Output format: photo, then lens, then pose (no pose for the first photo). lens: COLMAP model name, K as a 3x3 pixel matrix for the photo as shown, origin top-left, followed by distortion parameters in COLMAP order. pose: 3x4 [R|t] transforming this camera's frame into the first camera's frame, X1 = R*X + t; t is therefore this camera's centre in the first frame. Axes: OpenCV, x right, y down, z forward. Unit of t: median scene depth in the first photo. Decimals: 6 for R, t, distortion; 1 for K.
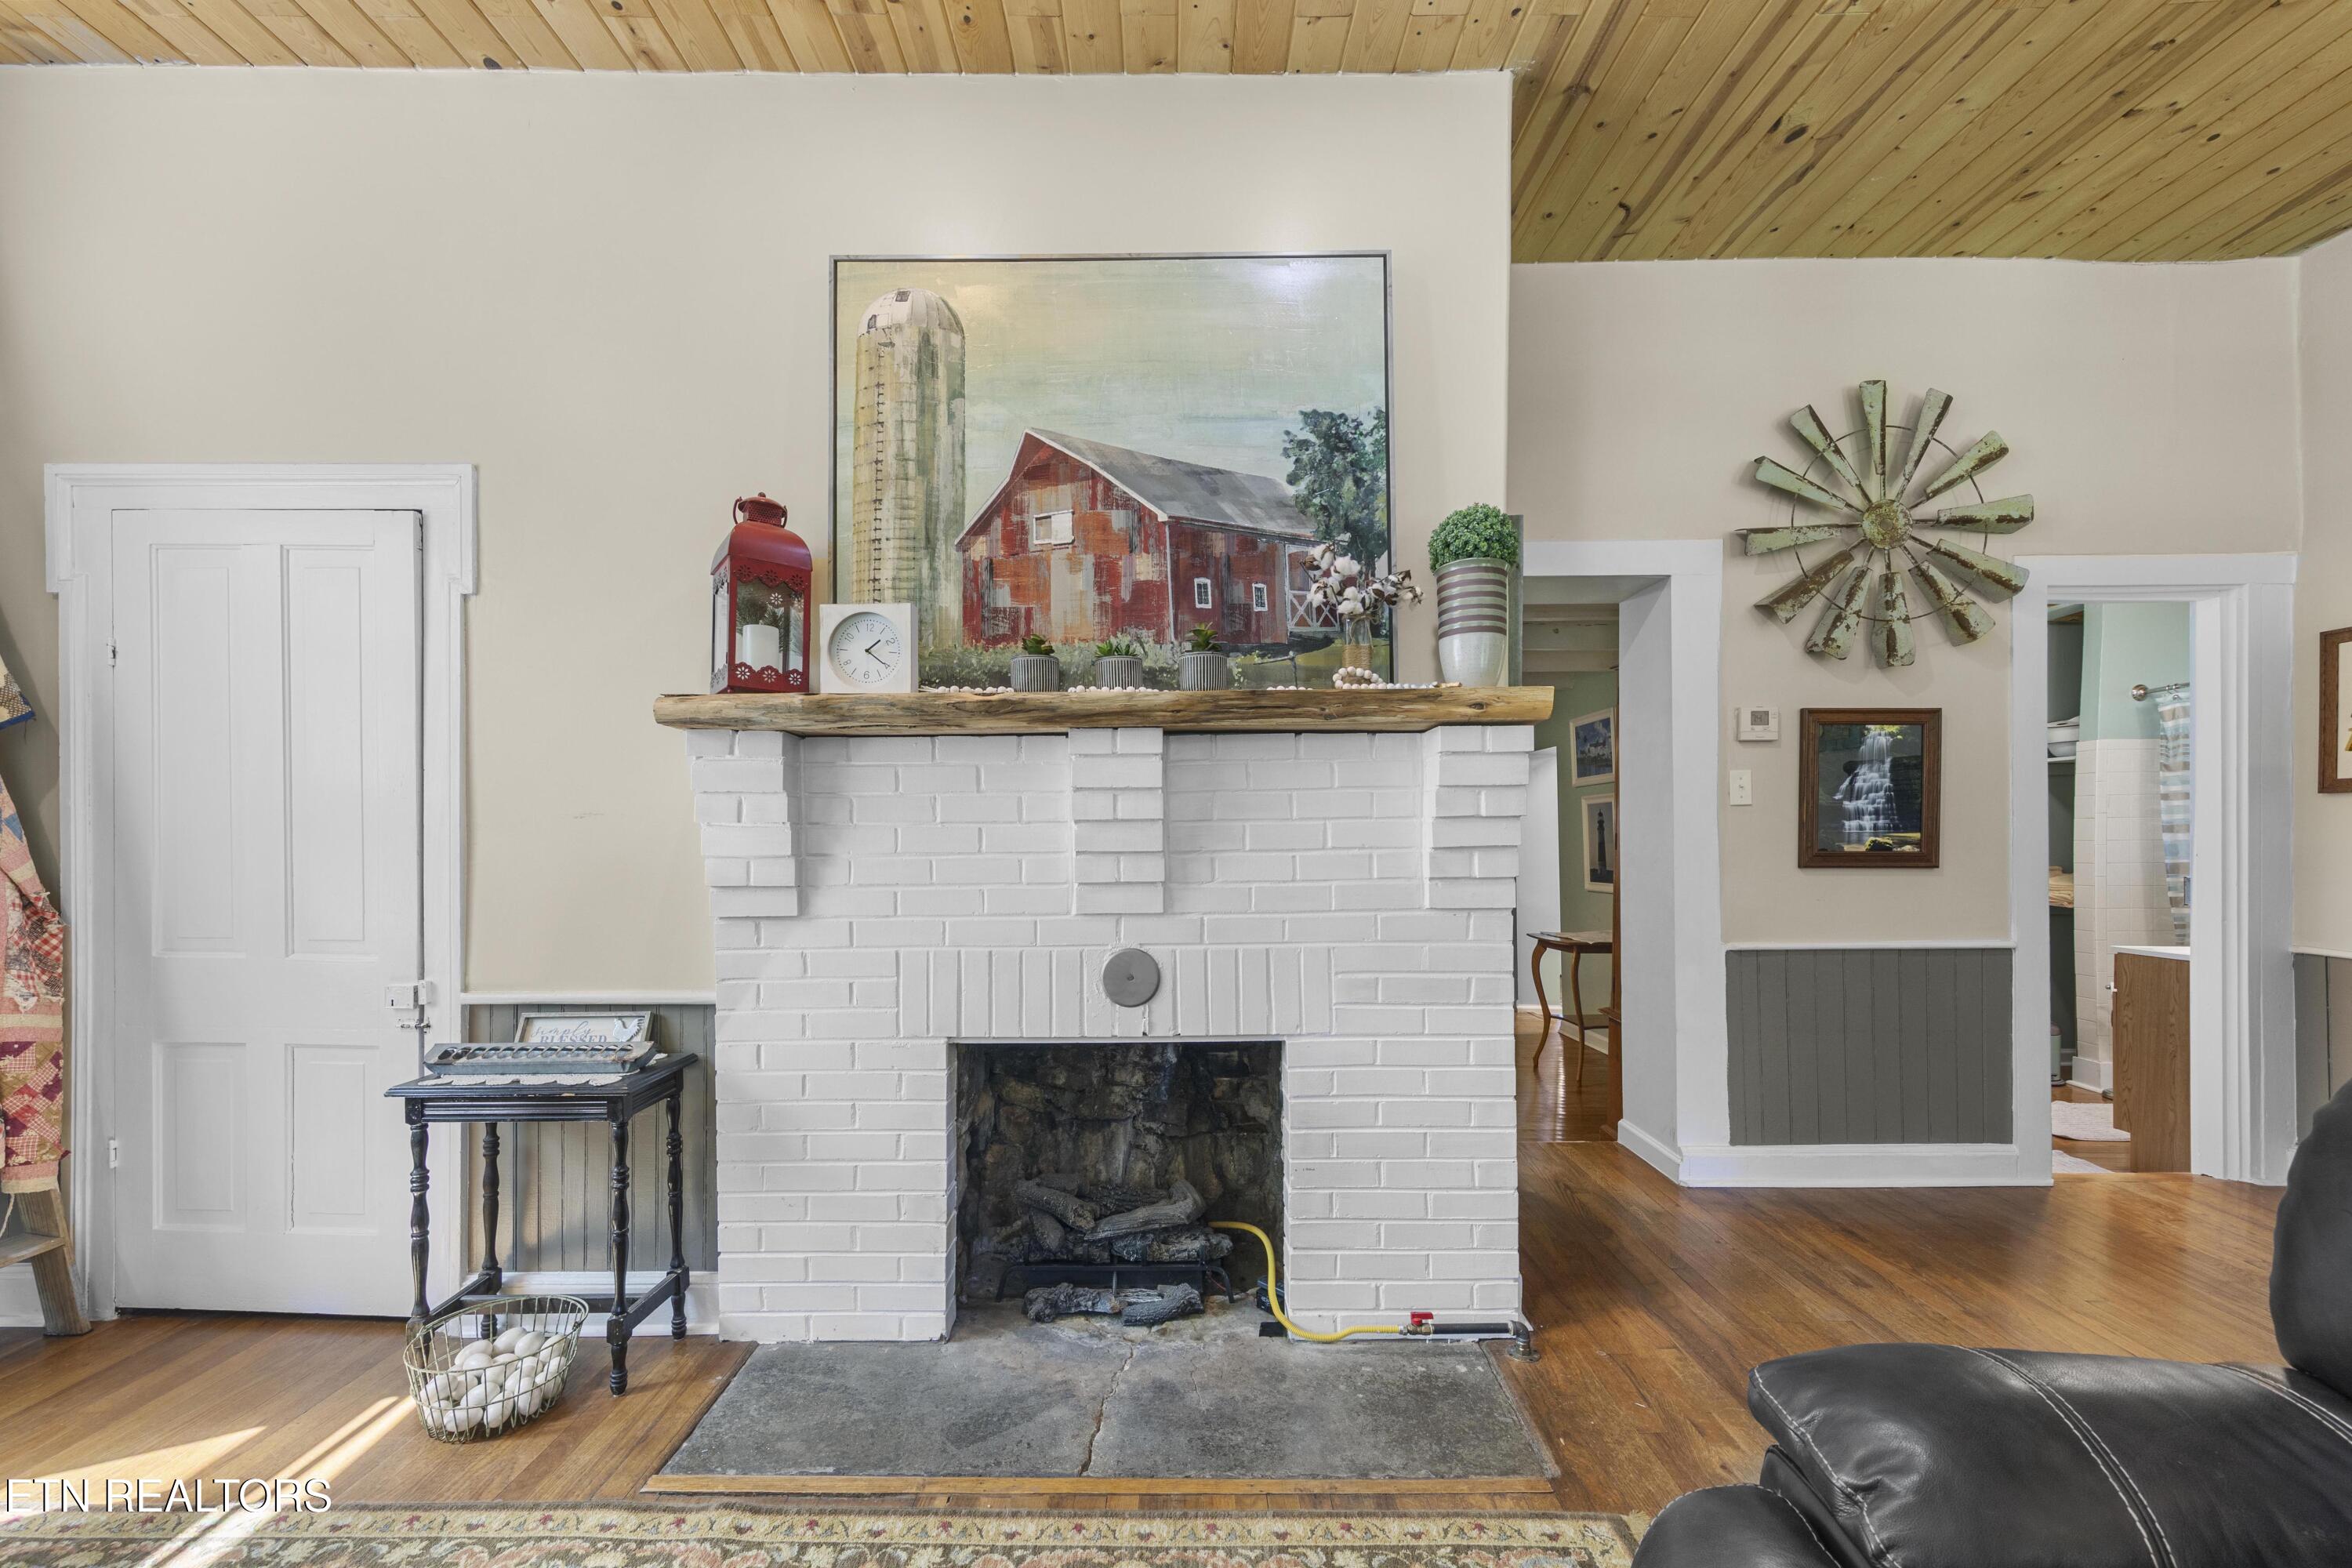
lens RADIAL K [[961.5, 0, 1165.5], [0, 961.5, 837.1], [0, 0, 1]] dist [0.003609, -0.000145]
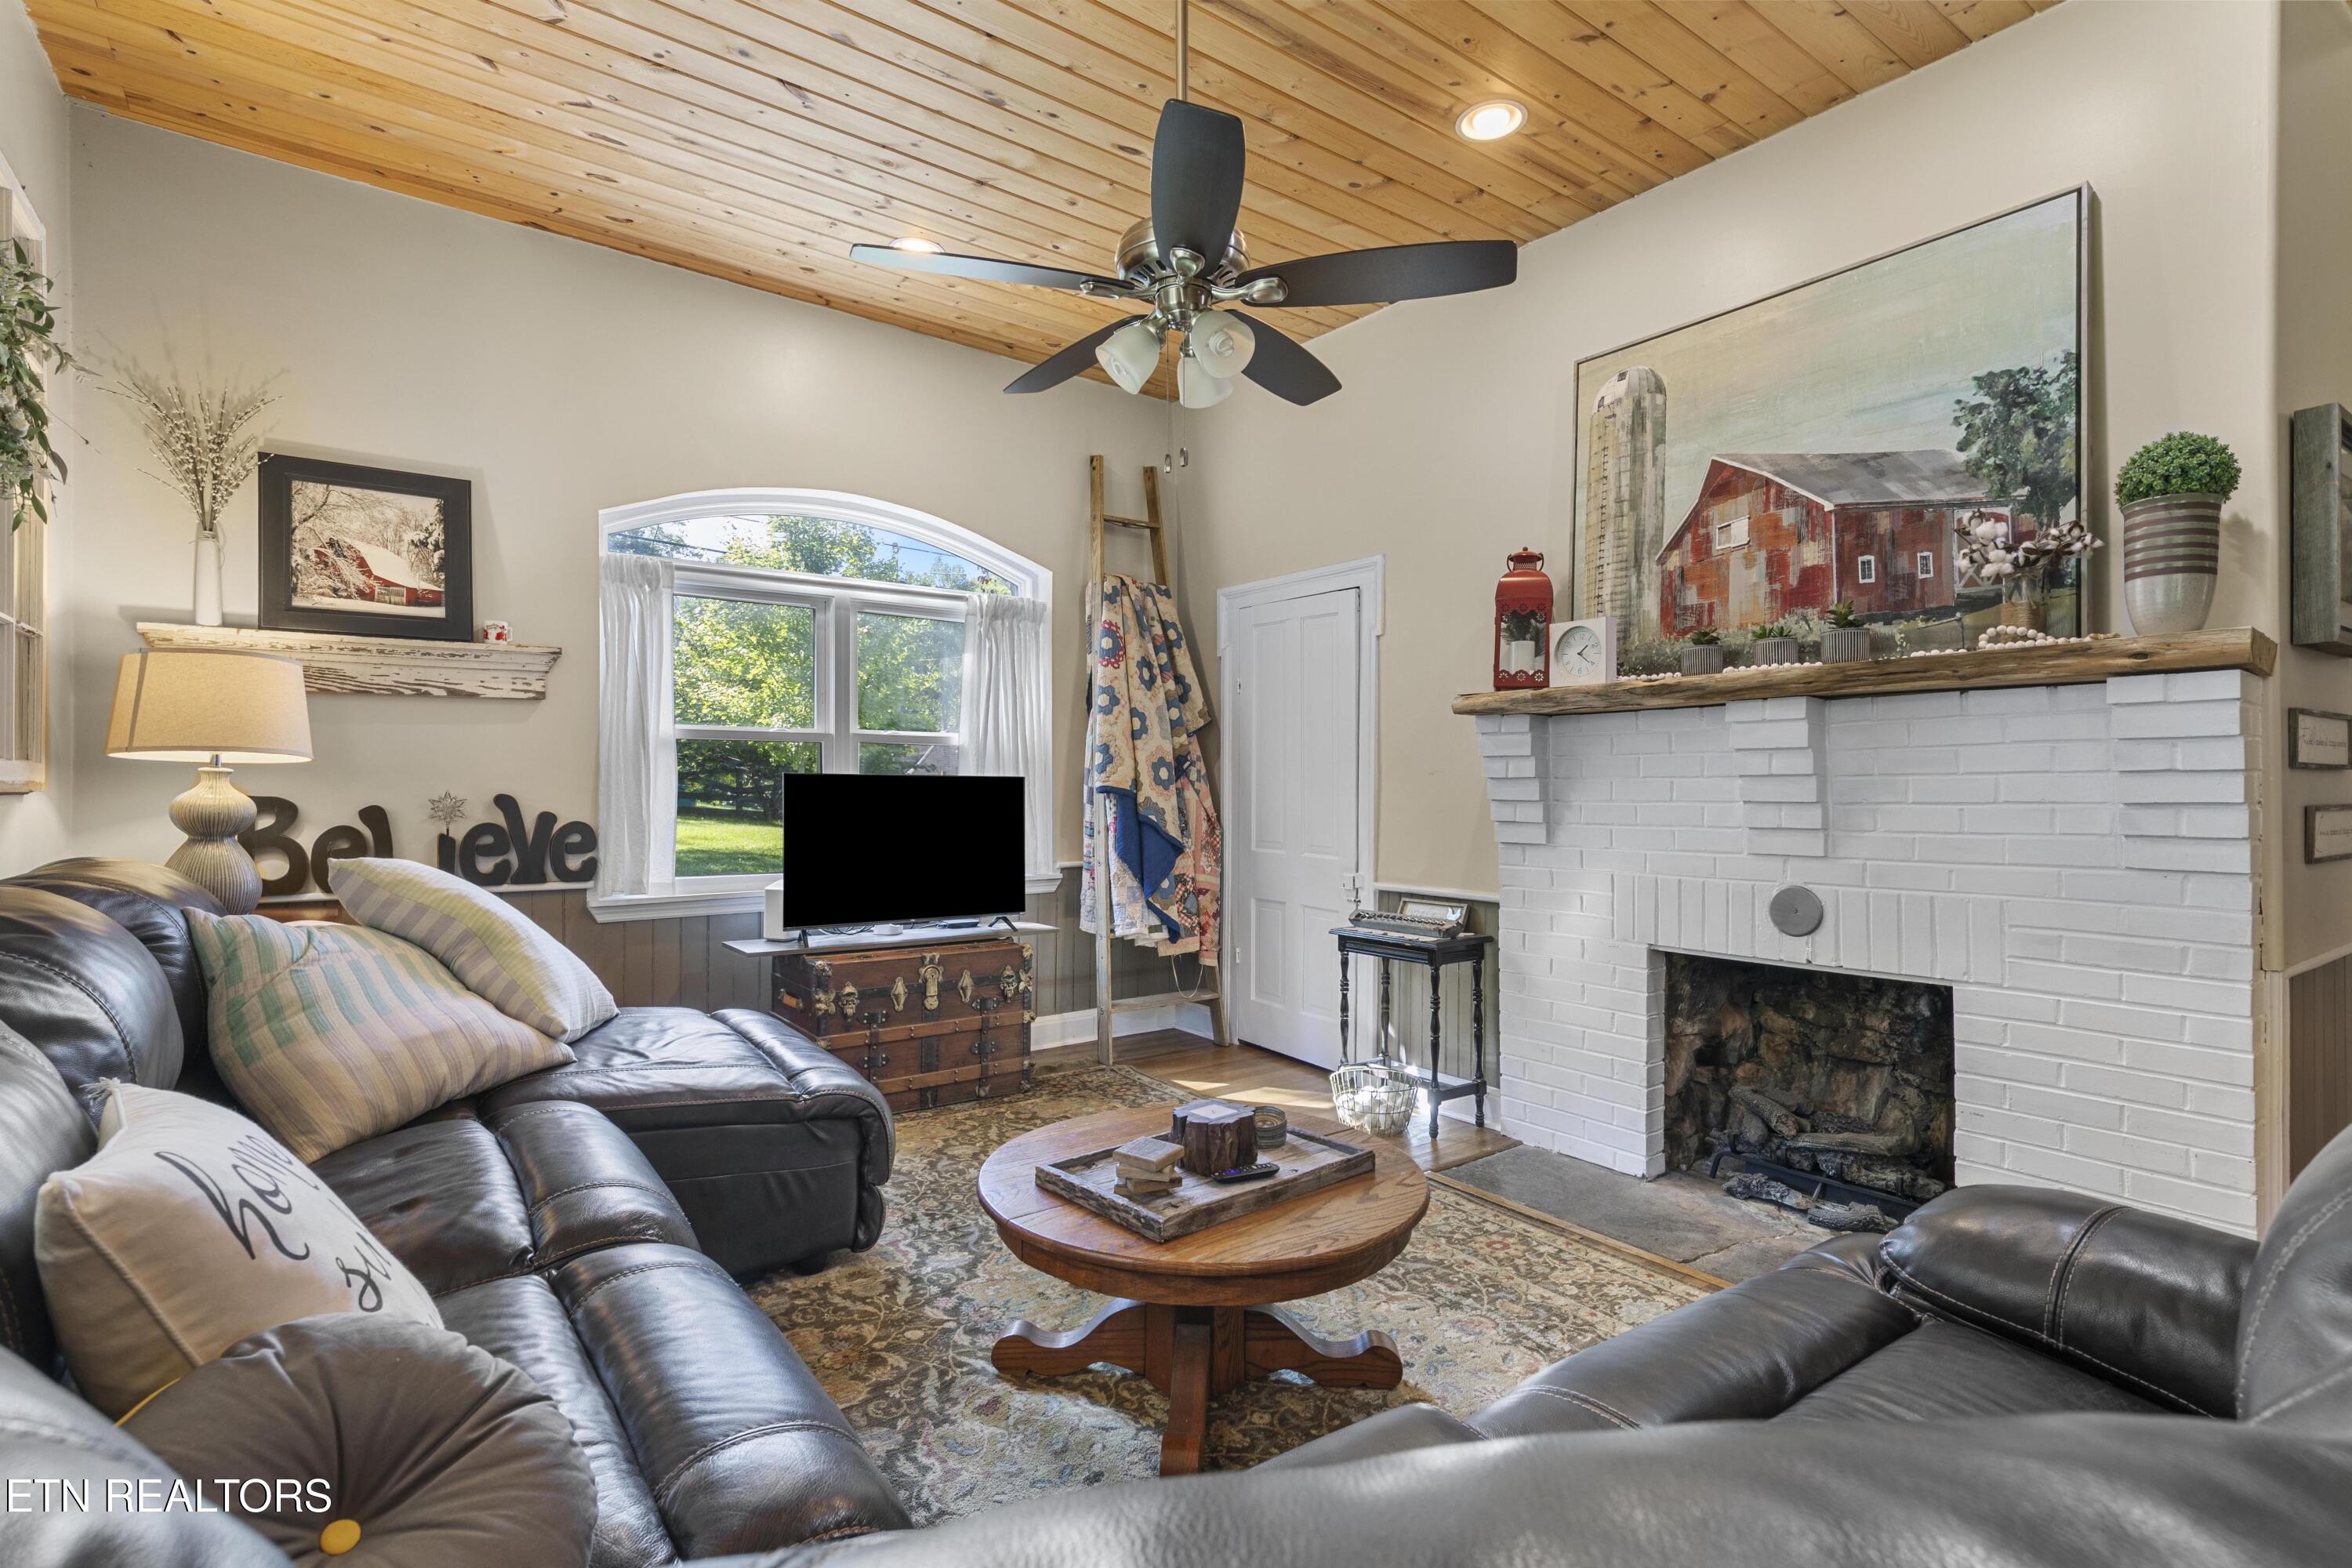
lens RADIAL K [[1123.7, 0, 1185.5], [0, 1123.7, 778.4], [0, 0, 1]] dist [0.008024, 0.000576]
pose [[0.601770, 0.000991, -0.798669, 0.598232], [-0.006301, 0.999974, -0.003507, -0.003943], [0.798645, 0.007143, 0.601761, -0.398407]]
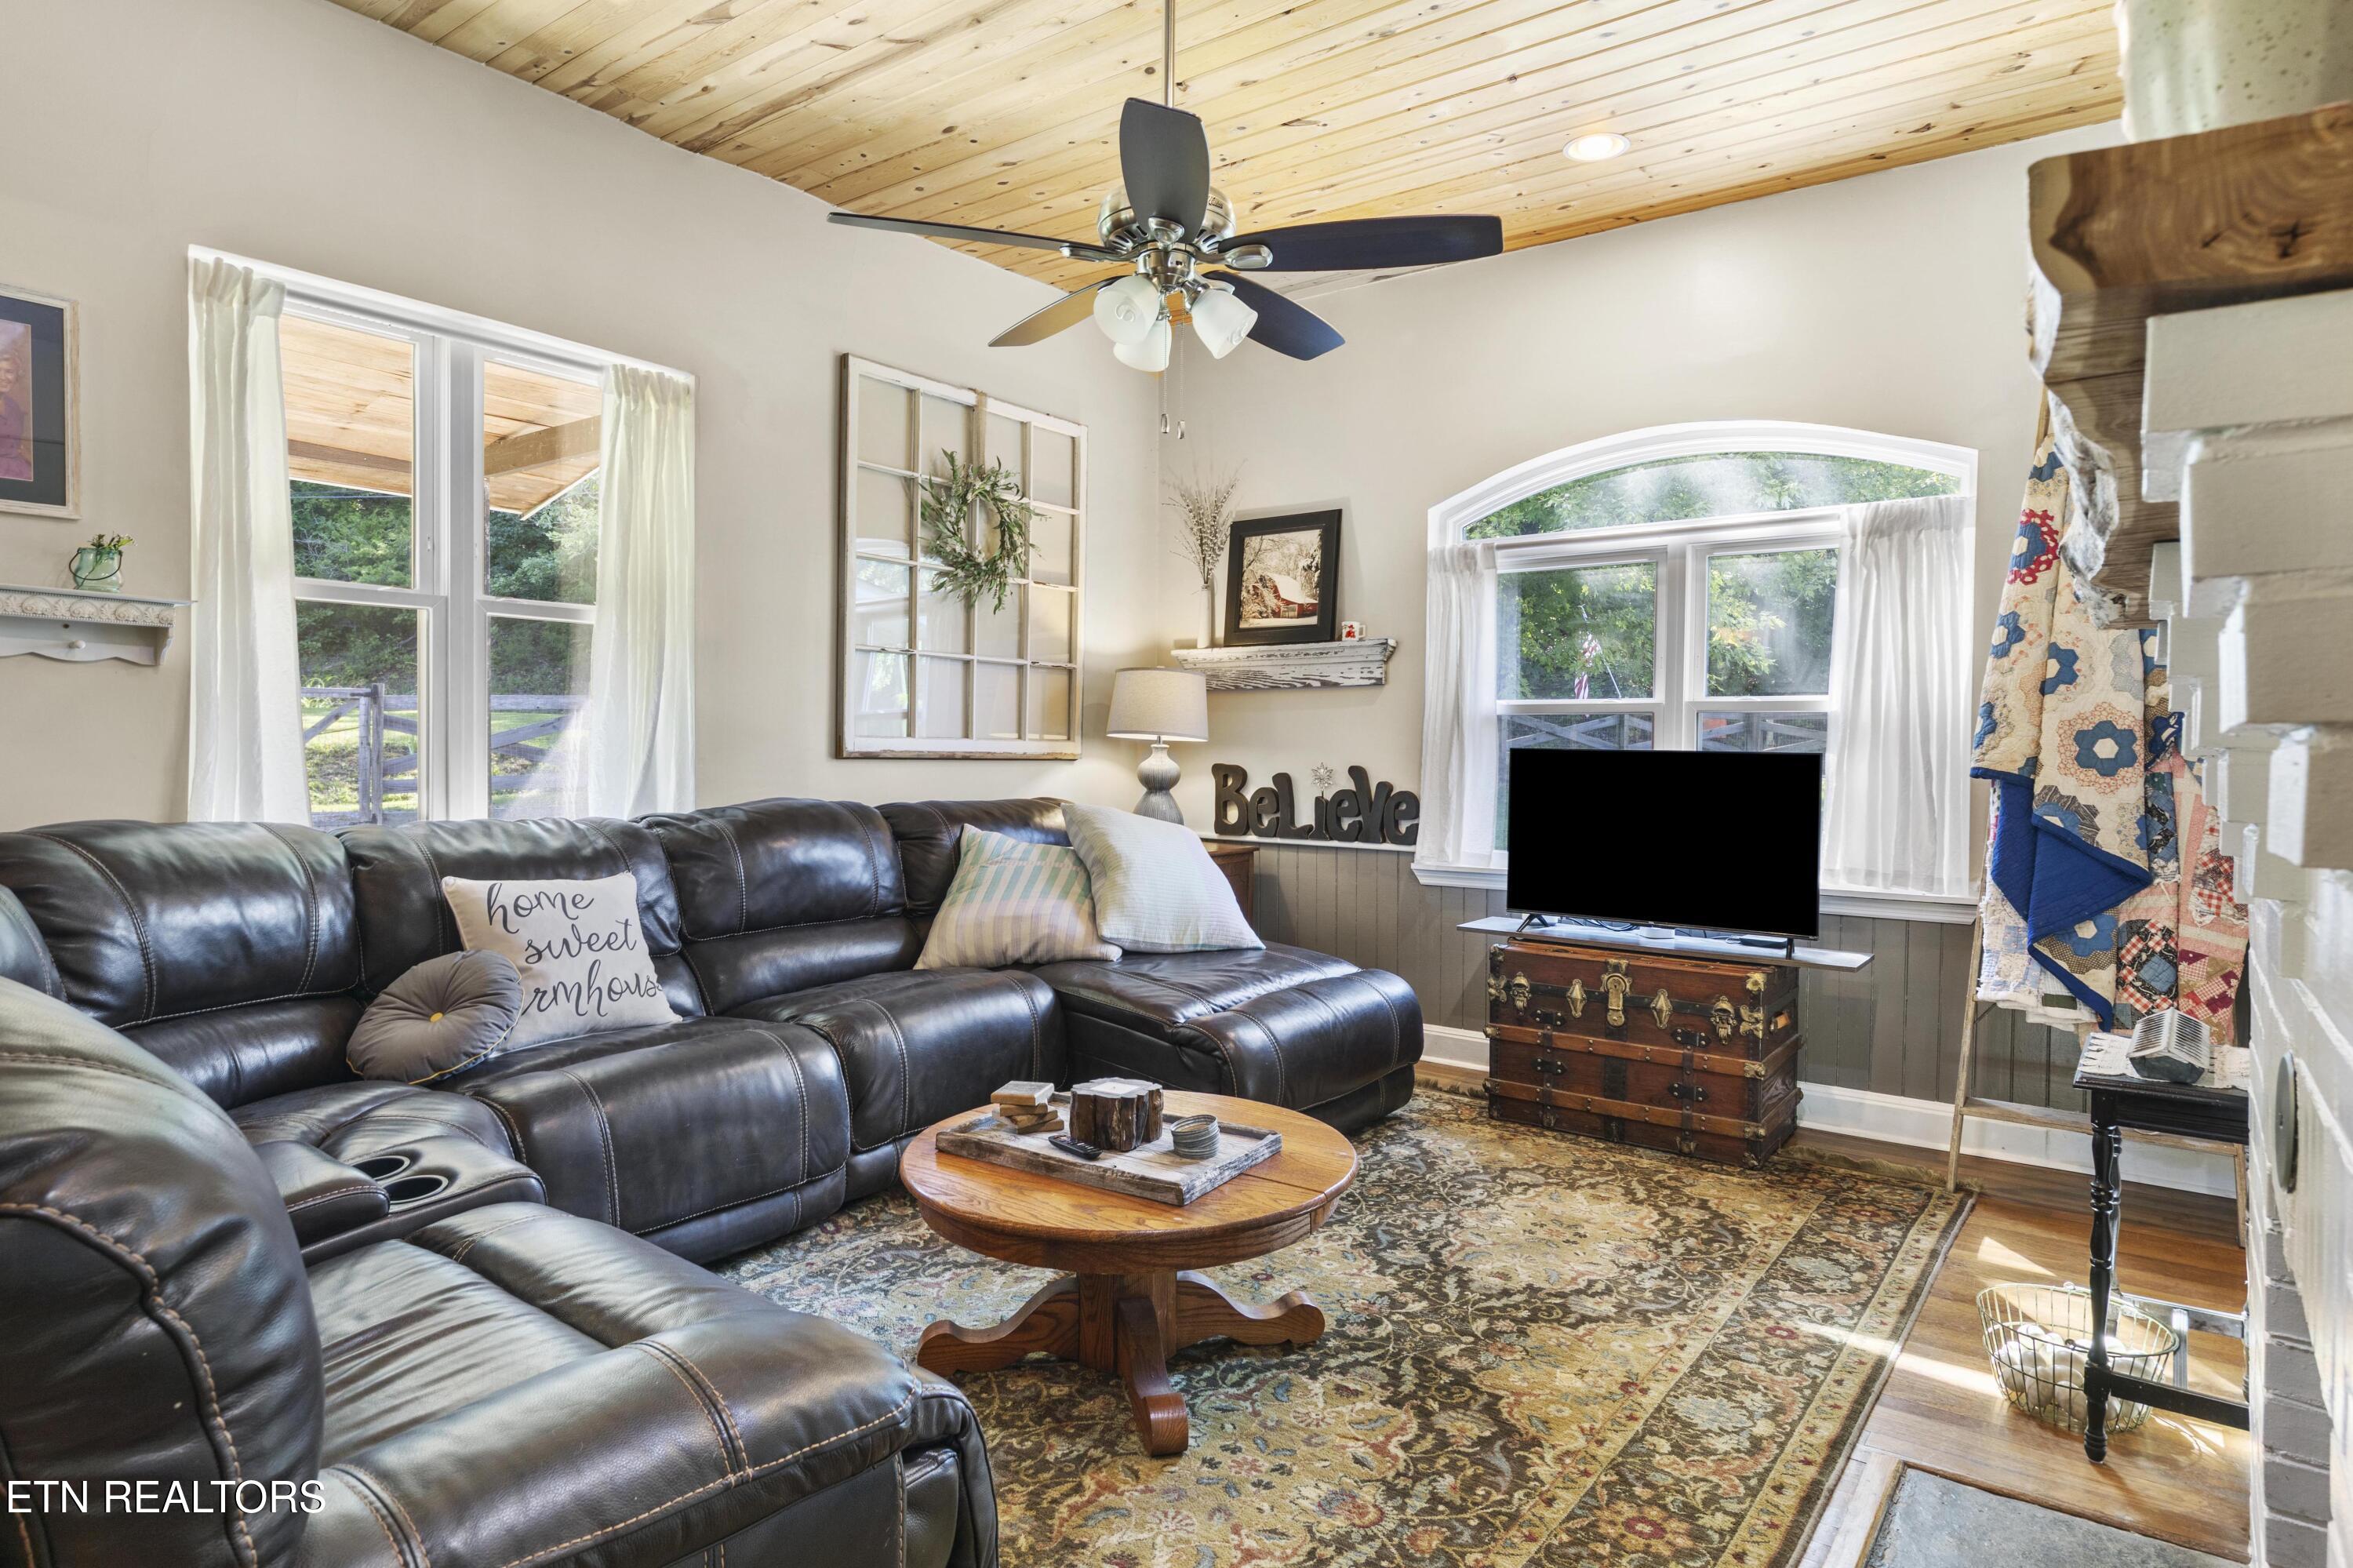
lens RADIAL K [[1331.0, 0, 1202.8], [0, 1331.0, 752.4], [0, 0, 1]] dist [0.016701, -0.000446]
pose [[-0.590722, -0.003041, -0.806869, 0.712755], [-0.011501, 0.999923, 0.004651, -0.011762], [0.806793, 0.012027, -0.590712, 0.956734]]
